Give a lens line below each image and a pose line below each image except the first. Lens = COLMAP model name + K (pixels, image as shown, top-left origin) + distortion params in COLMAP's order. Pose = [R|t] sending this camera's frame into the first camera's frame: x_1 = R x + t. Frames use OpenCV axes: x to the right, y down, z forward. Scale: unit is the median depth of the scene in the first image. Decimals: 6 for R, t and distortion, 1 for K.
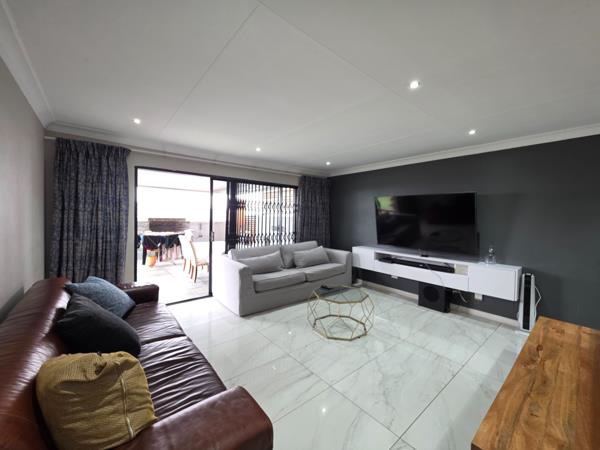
lens RADIAL K [[240.6, 0, 300.8], [0, 240.6, 222.5], [0, 0, 1]] dist [0.000326, -0.000123]
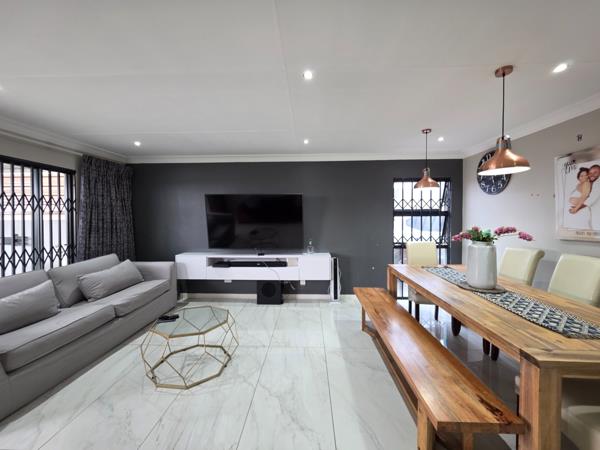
lens RADIAL K [[240.6, 0, 300.8], [0, 240.6, 222.5], [0, 0, 1]] dist [0.000326, -0.000123]
pose [[0.664059, -0.035185, 0.746852, -0.120714], [0.036175, 0.999234, 0.014910, -0.004731], [-0.746805, 0.017116, 0.664823, 0.181978]]
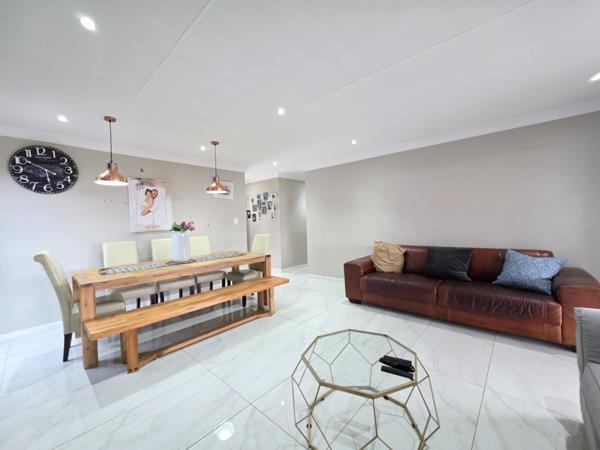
lens RADIAL K [[240.6, 0, 300.8], [0, 240.6, 222.5], [0, 0, 1]] dist [0.000326, -0.000123]
pose [[-0.990173, 0.015059, -0.139033, 0.253635], [0.010626, 0.999413, 0.032568, 0.008661], [0.139442, 0.030771, -0.989752, 1.080569]]
